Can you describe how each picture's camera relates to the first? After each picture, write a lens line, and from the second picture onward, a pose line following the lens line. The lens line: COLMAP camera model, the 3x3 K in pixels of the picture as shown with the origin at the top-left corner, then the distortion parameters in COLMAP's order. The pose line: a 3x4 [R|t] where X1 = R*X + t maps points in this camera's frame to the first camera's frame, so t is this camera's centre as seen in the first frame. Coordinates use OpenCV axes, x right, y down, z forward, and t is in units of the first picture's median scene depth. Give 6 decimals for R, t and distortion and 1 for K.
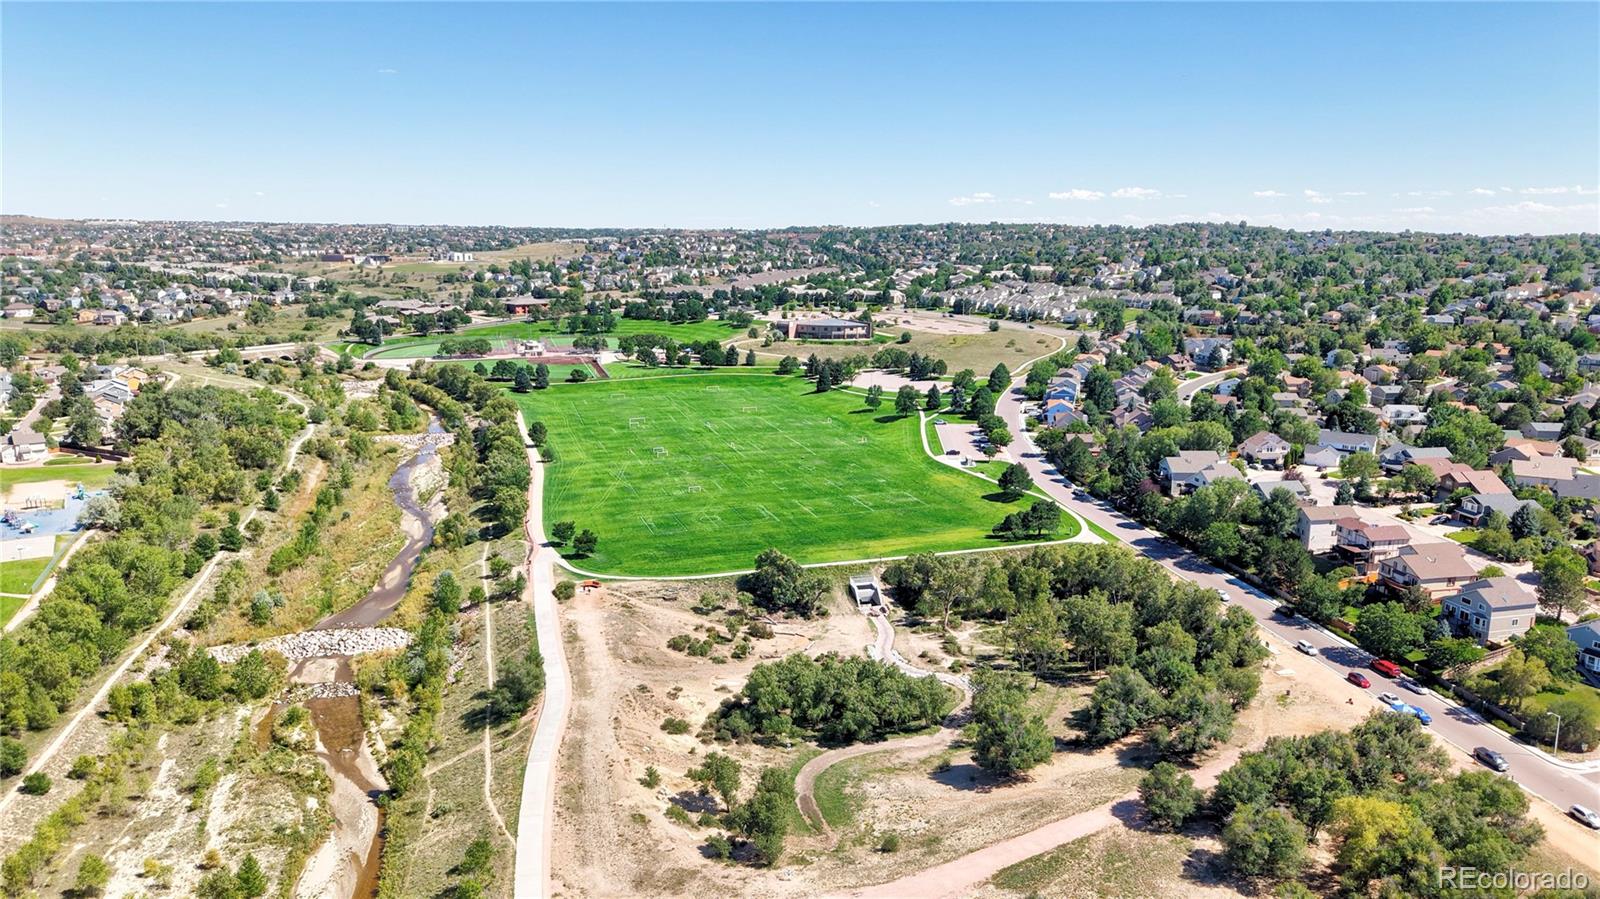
lens RADIAL K [[1075.1, 0, 805.3], [0, 1075.1, 440.8], [0, 0, 1]] dist [0.023695, -0.022856]
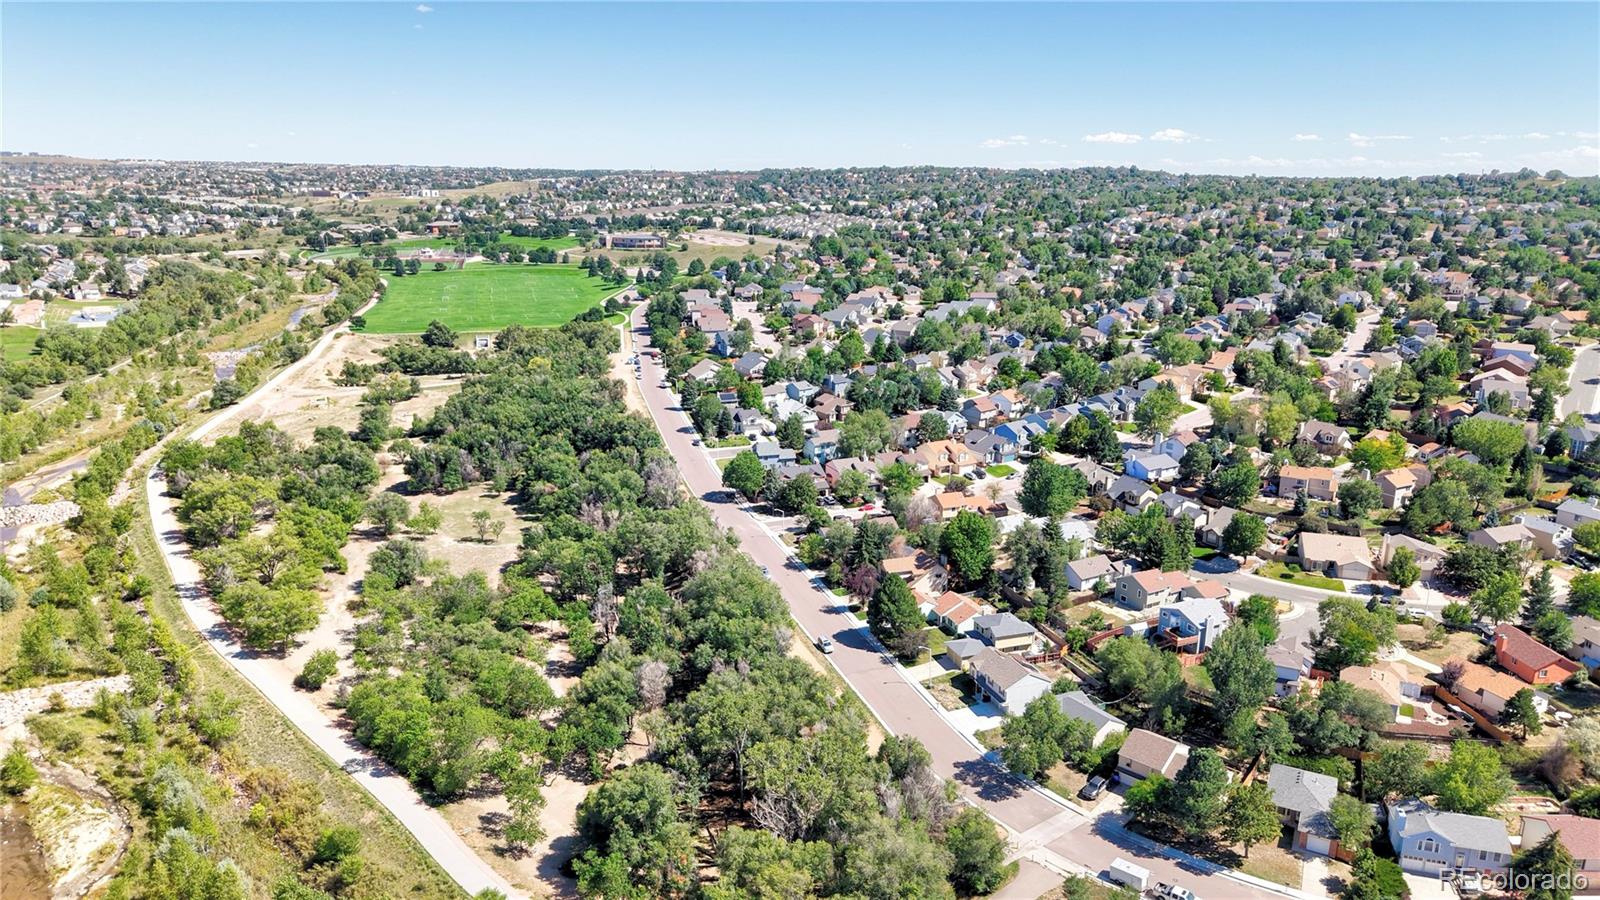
lens RADIAL K [[1075.1, 0, 802.0], [0, 1075.1, 447.9], [0, 0, 1]] dist [0.023695, -0.022856]
pose [[0.999564, 0.010790, -0.027494, 0.234148], [-0.009203, 0.998320, 0.057211, 0.070006], [0.028065, -0.056933, 0.997983, -0.351151]]
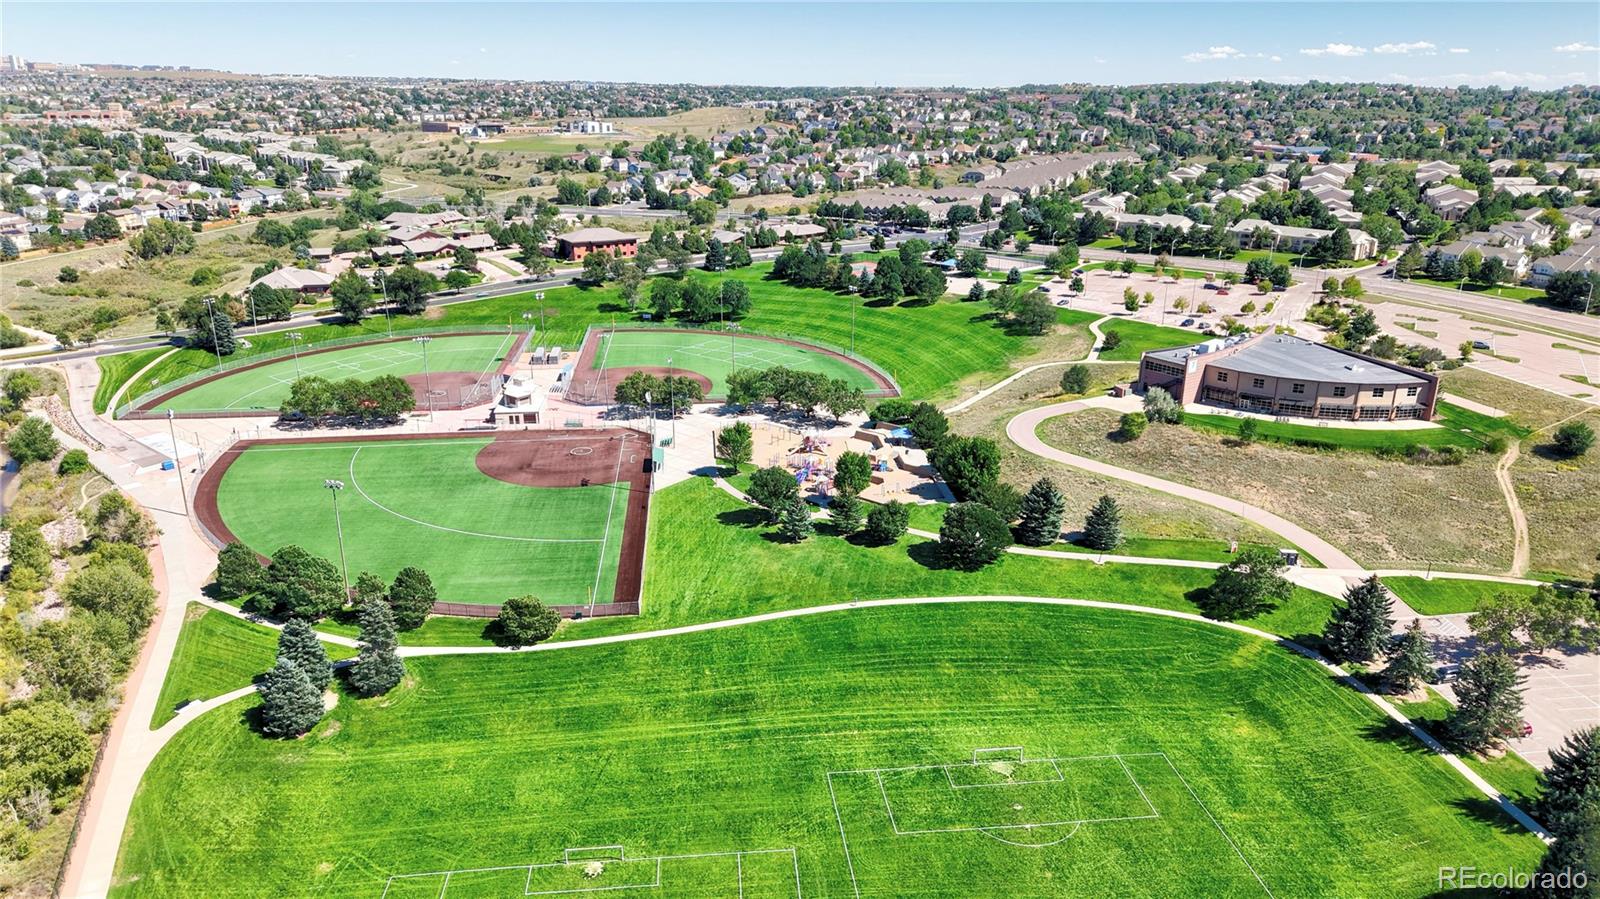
lens RADIAL K [[1075.1, 0, 797.2], [0, 1075.1, 455.4], [0, 0, 1]] dist [0.023695, -0.022856]
pose [[0.980609, 0.064718, -0.184978, -0.060392], [-0.039219, 0.989610, 0.138325, -0.101263], [0.192008, -0.128388, 0.972959, 0.506136]]
